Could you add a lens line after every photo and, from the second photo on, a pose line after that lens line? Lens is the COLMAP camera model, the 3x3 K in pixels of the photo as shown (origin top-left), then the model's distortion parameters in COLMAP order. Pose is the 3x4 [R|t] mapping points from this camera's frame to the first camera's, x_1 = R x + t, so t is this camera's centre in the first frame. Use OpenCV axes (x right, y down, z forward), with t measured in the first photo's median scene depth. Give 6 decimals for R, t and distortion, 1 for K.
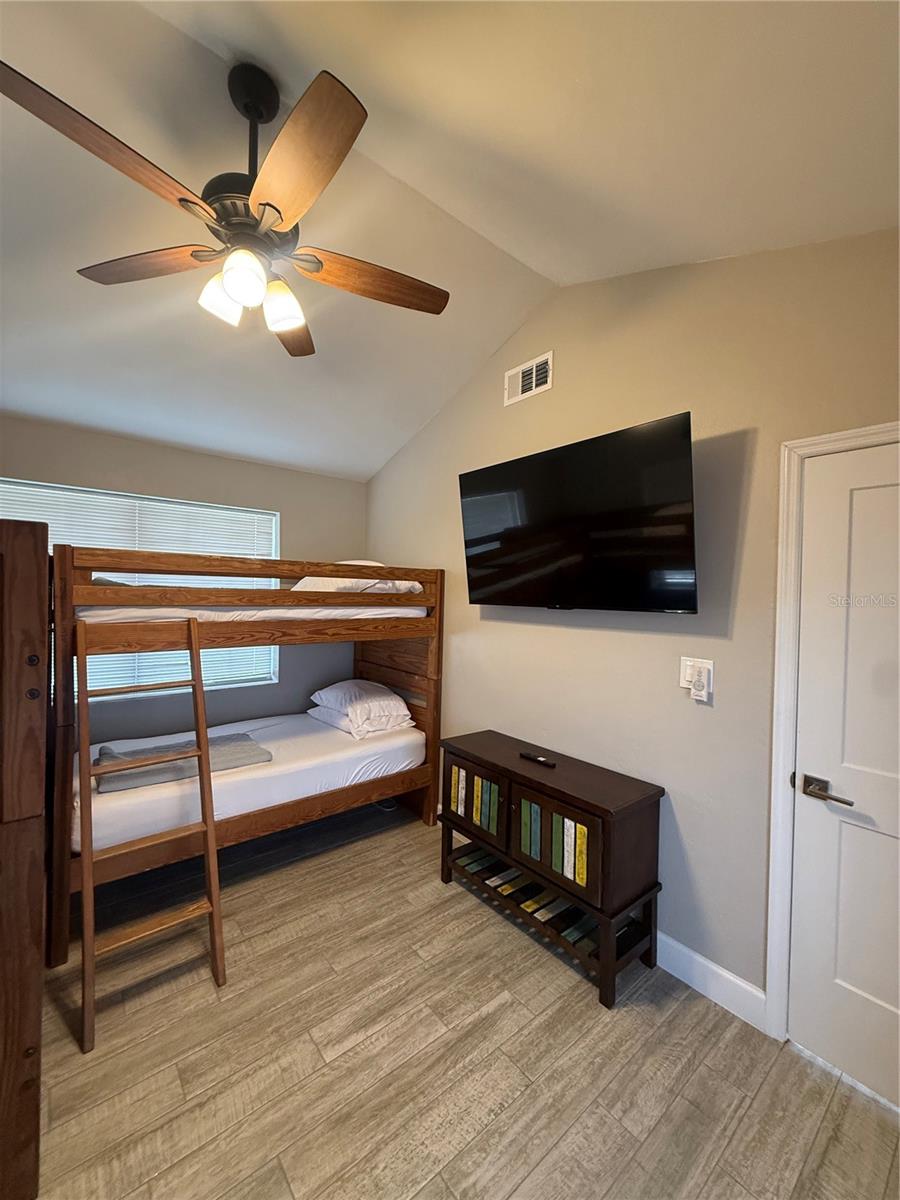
lens RADIAL K [[478.3, 0, 450.1], [0, 478.3, 598.9], [0, 0, 1]] dist [-0.000895, 0.000461]
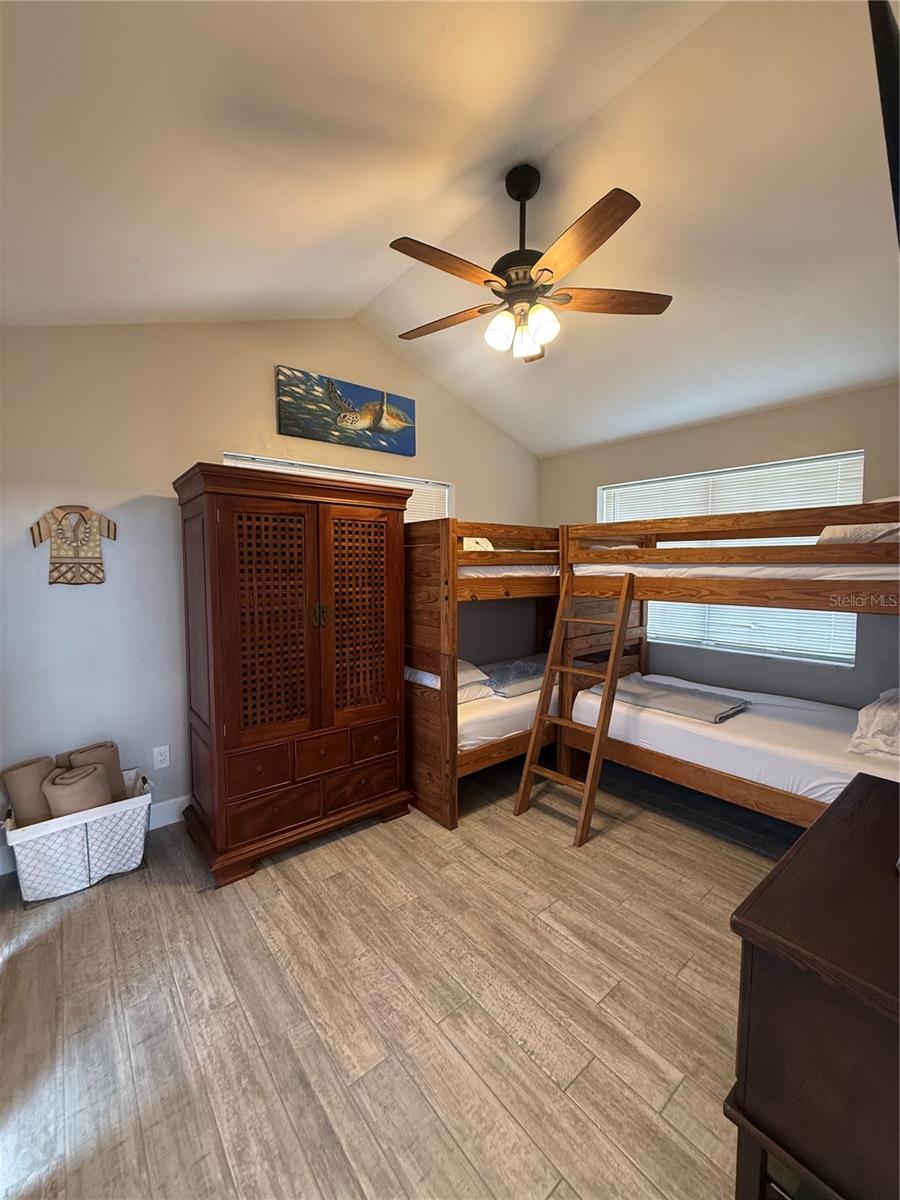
lens RADIAL K [[478.3, 0, 450.1], [0, 478.3, 598.9], [0, 0, 1]] dist [-0.000895, 0.000461]
pose [[0.002355, 0.048227, -0.998834, 0.867988], [-0.010286, 0.998785, 0.048200, 0.064409], [0.999944, 0.010160, 0.002848, 0.678221]]
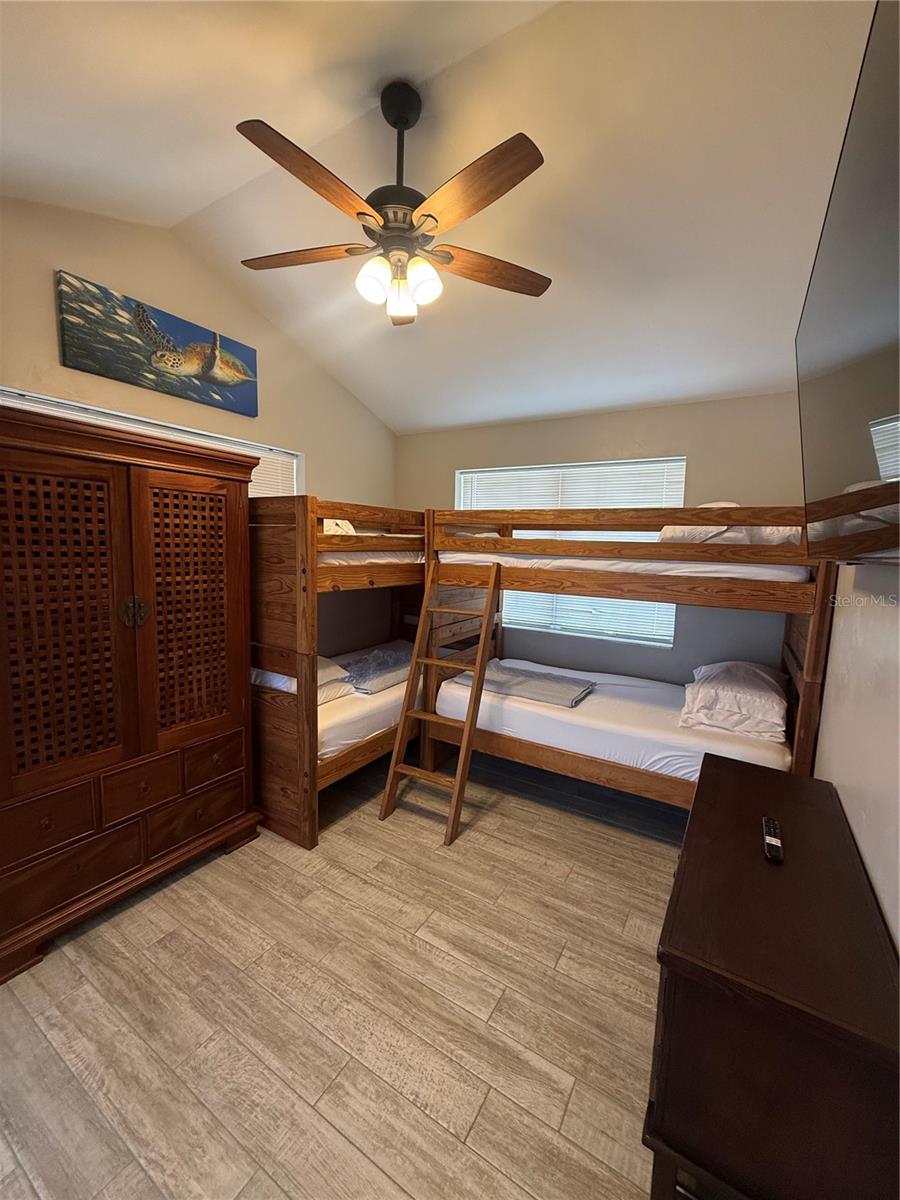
lens RADIAL K [[478.3, 0, 450.1], [0, 478.3, 598.9], [0, 0, 1]] dist [-0.000895, 0.000461]
pose [[0.326509, 0.094875, -0.940420, 0.719132], [-0.032937, 0.995487, 0.088995, 0.033724], [0.944620, 0.001917, 0.328160, 0.620892]]
